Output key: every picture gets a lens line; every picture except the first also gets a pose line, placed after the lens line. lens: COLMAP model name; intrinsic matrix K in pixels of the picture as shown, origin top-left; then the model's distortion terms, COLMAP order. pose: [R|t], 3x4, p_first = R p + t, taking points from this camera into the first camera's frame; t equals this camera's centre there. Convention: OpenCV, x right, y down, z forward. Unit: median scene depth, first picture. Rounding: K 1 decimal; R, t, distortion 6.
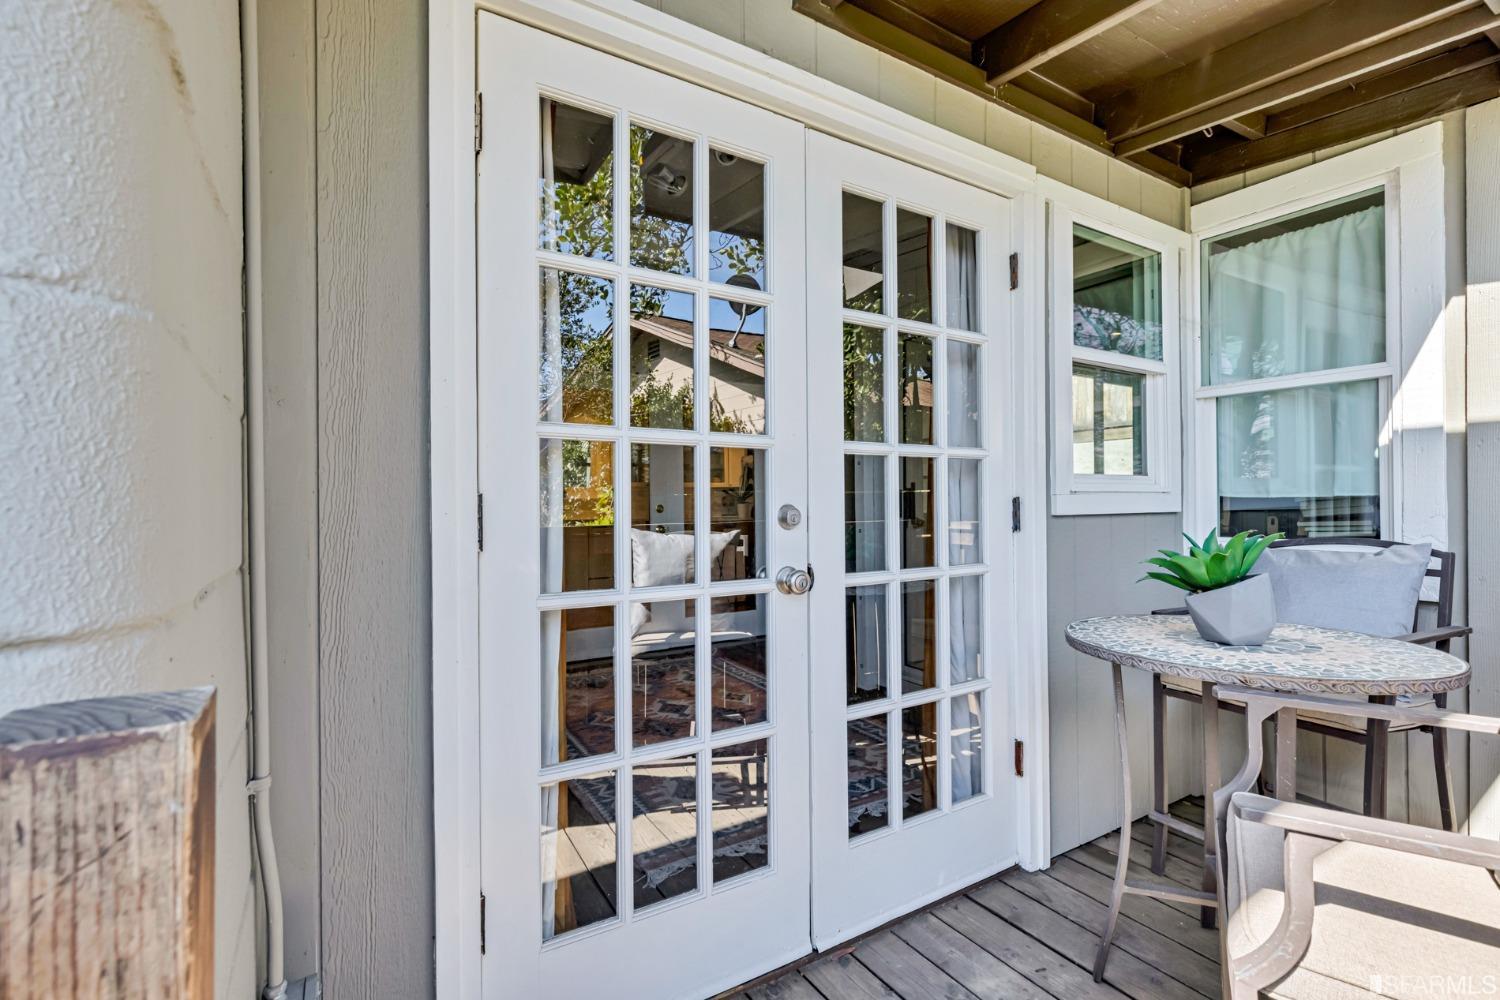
lens RADIAL K [[682.1, 0, 741.3], [0, 682.1, 499.8], [0, 0, 1]] dist [-0.003257, -0.001141]
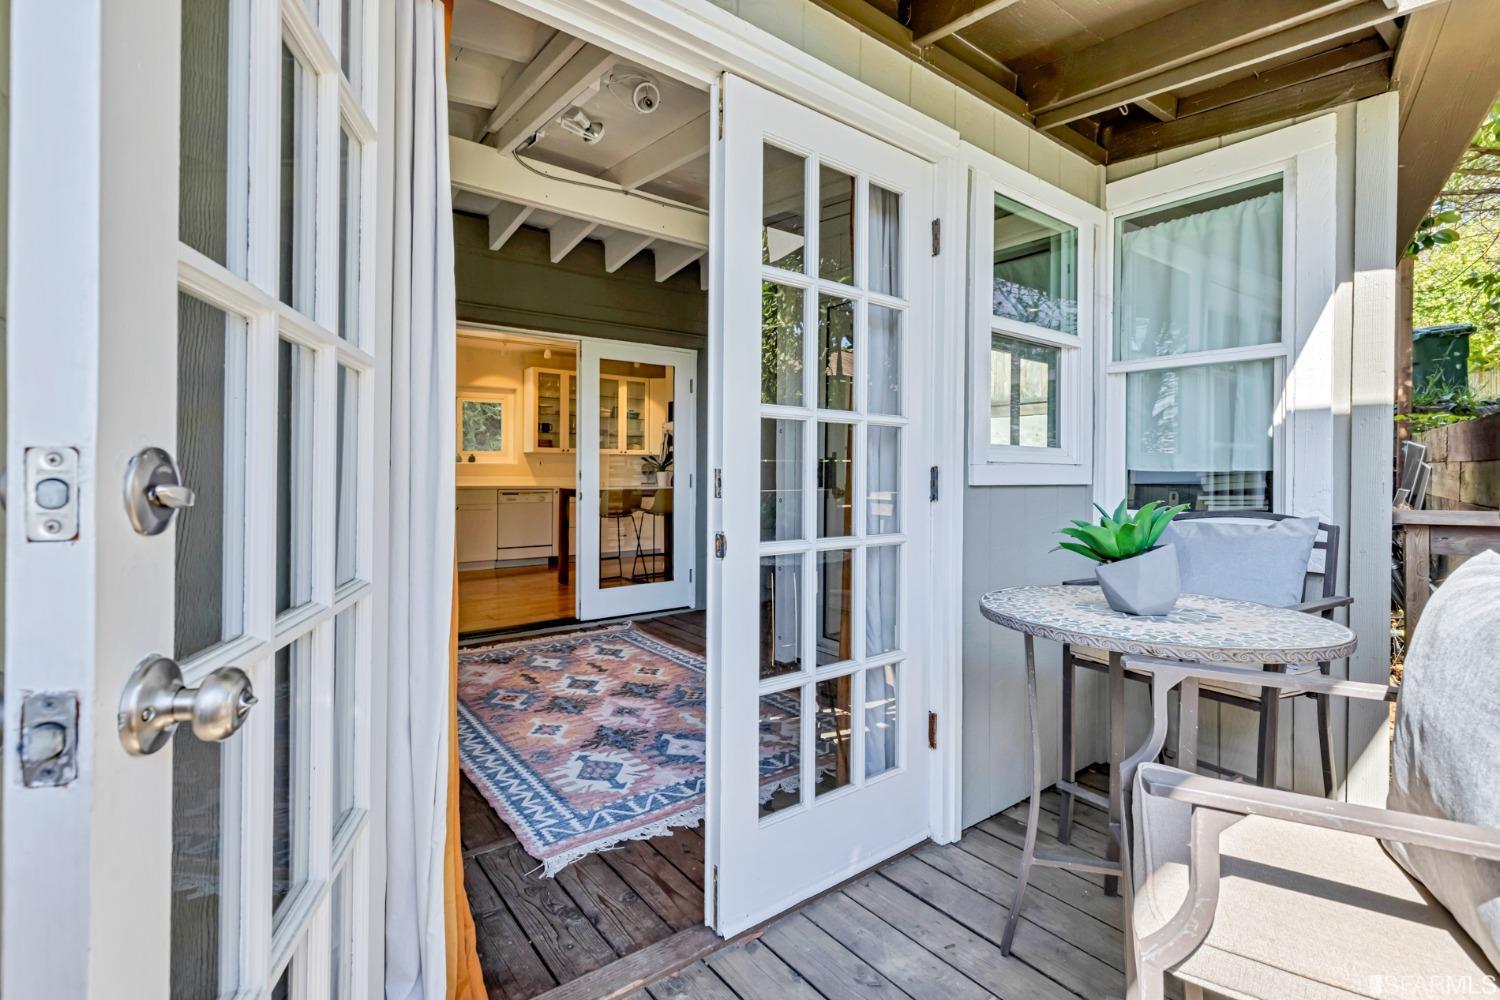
lens RADIAL K [[682.1, 0, 735.3], [0, 682.1, 476.3], [0, 0, 1]] dist [-0.003257, -0.001141]
pose [[0.995302, 0.014864, 0.095671, 0.022662], [-0.015471, 0.999865, 0.005597, 0.009540], [-0.095575, -0.007051, 0.995397, 0.045672]]
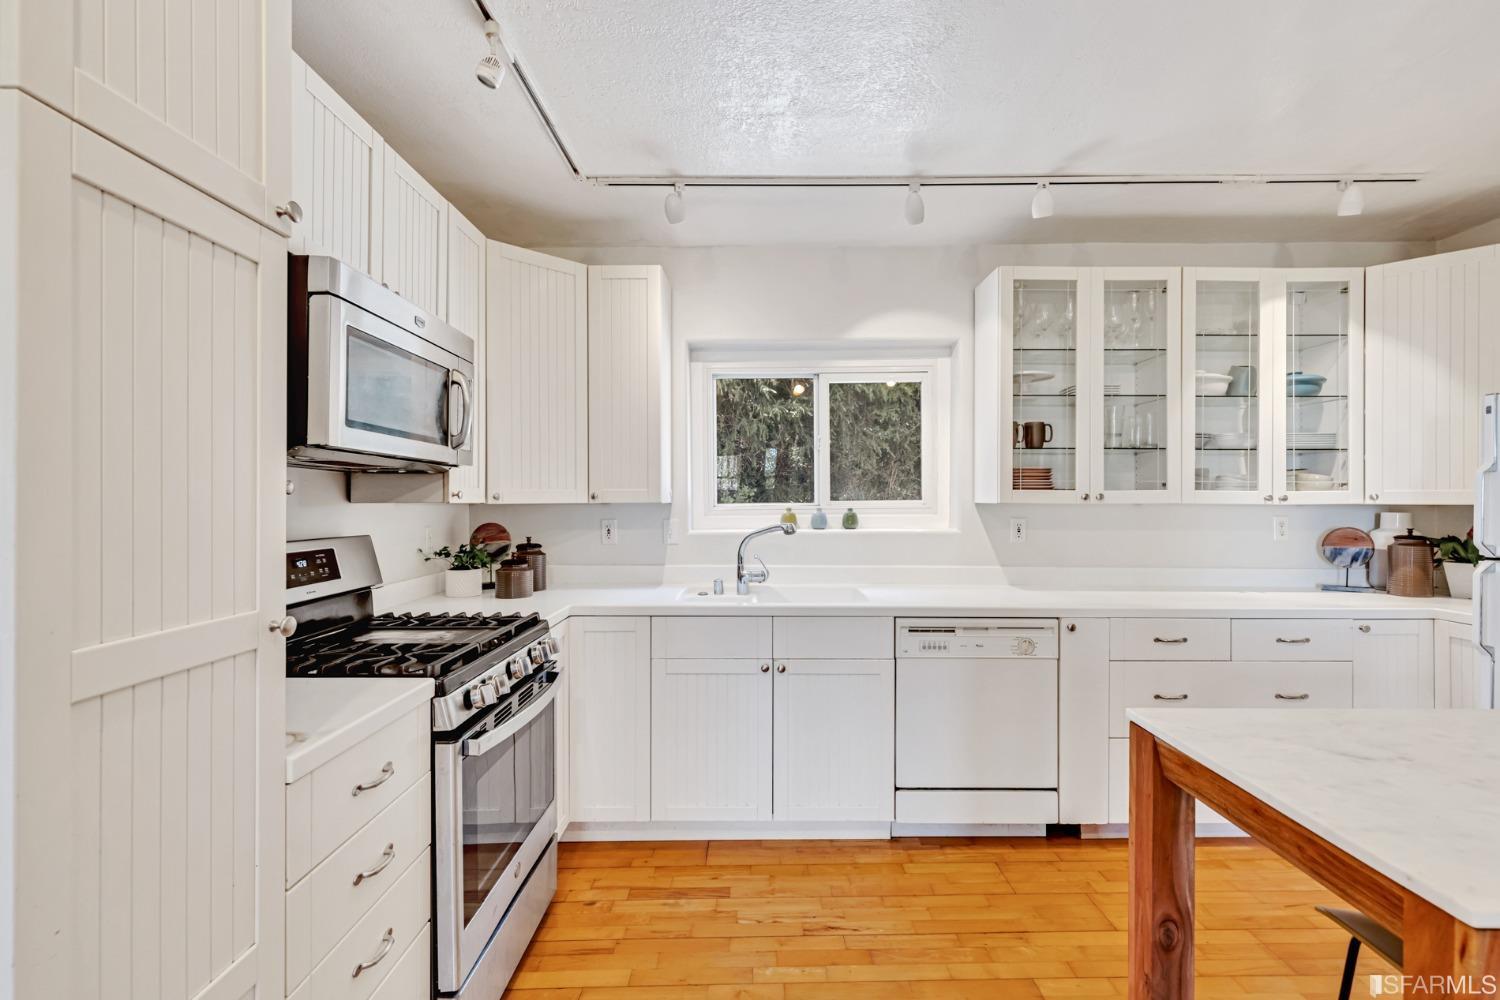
lens RADIAL K [[695.9, 0, 768.0], [0, 695.9, 500.7], [0, 0, 1]] dist [0.008462, -0.001380]
pose [[0.859002, 0.008089, -0.511908, -0.168958], [-0.005533, 0.999963, 0.006516, -0.037678], [0.511942, -0.002765, 0.859016, 1.104799]]
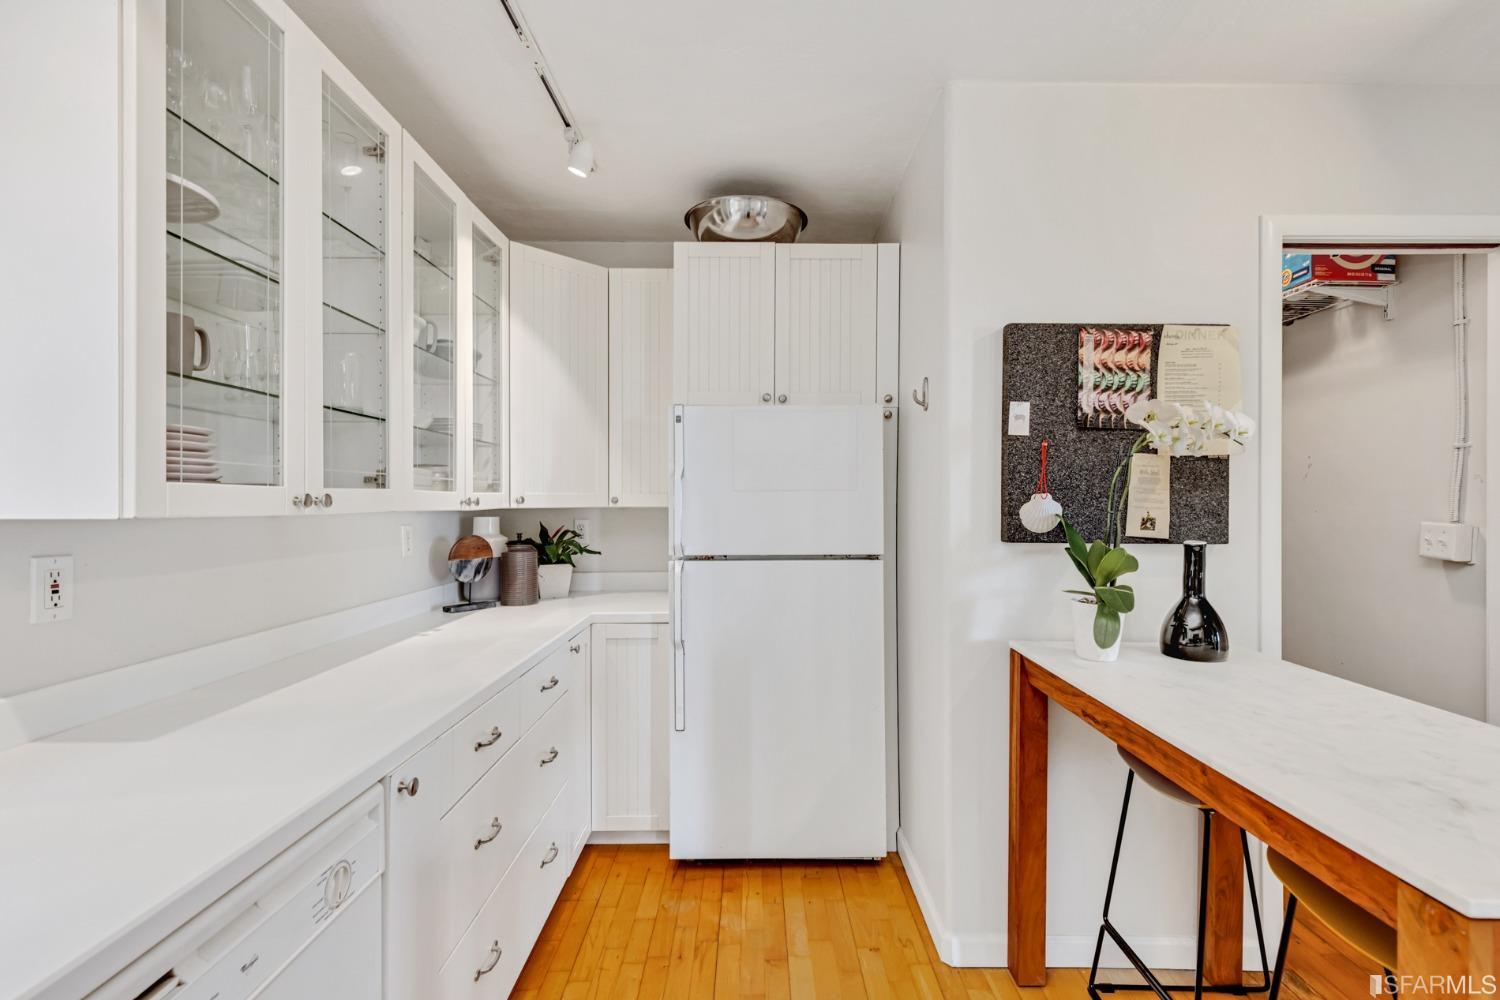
lens RADIAL K [[695.9, 0, 776.5], [0, 695.9, 492.4], [0, 0, 1]] dist [0.008462, -0.001380]
pose [[0.529029, 0.014827, 0.848474, -0.384308], [-0.004330, 0.999881, -0.014773, -0.038490], [-0.848593, 0.004142, 0.529030, 1.442600]]
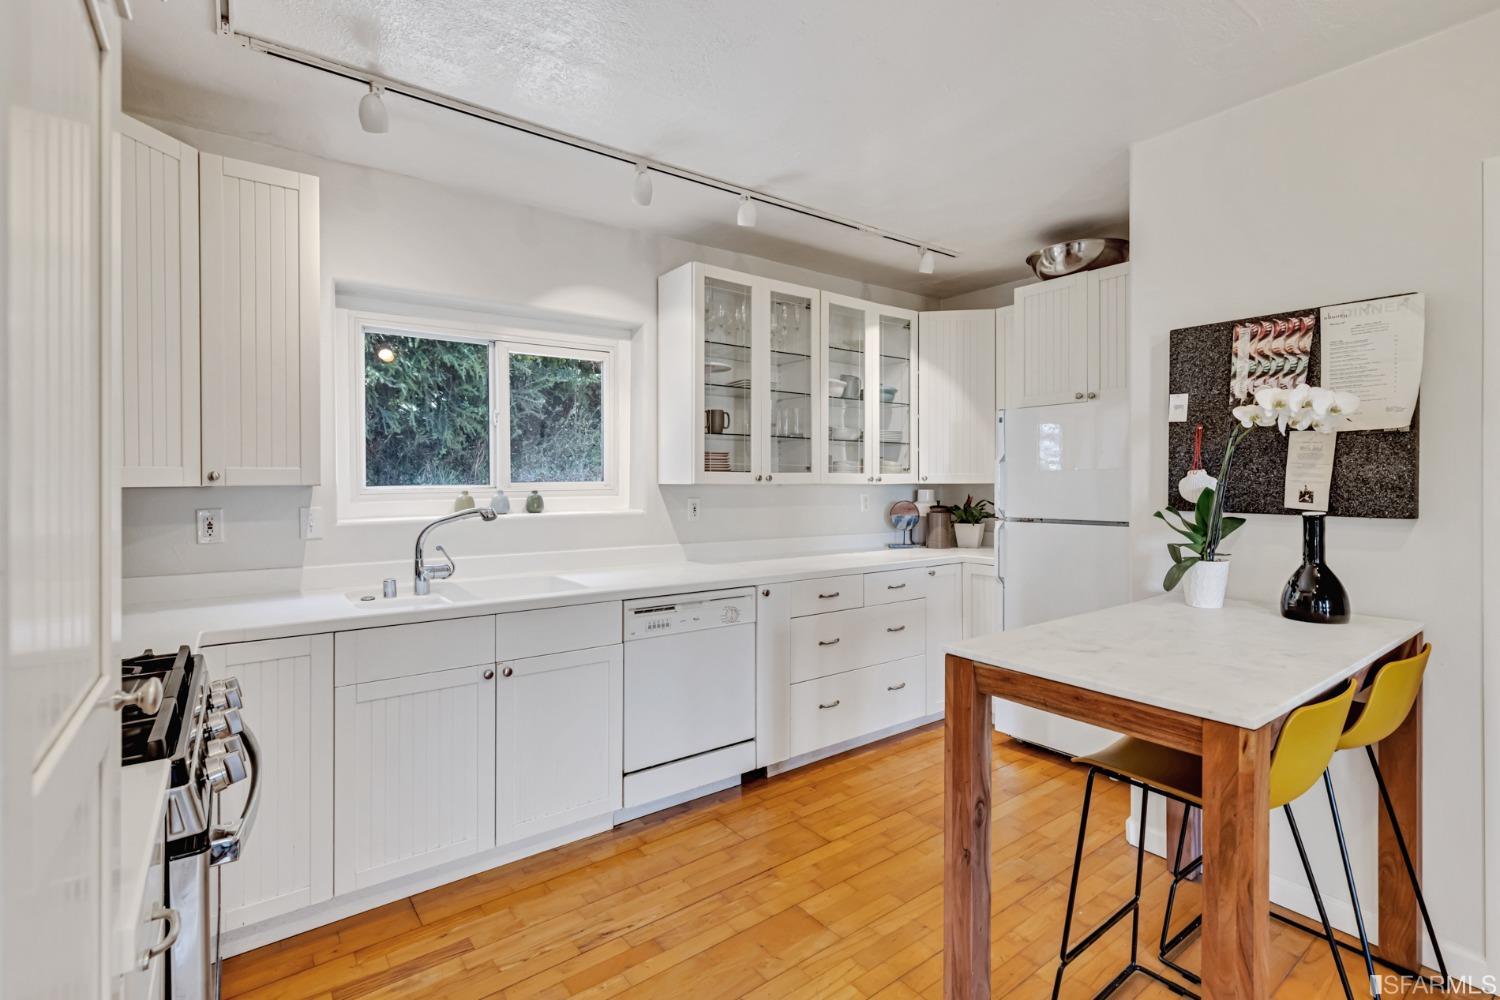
lens RADIAL K [[695.9, 0, 766.5], [0, 695.9, 483.0], [0, 0, 1]] dist [0.008462, -0.001380]
pose [[0.994768, 0.004017, 0.102078, -0.304599], [-0.004241, 0.999989, 0.001973, -0.035127], [-0.102069, -0.002395, 0.994774, 1.080677]]
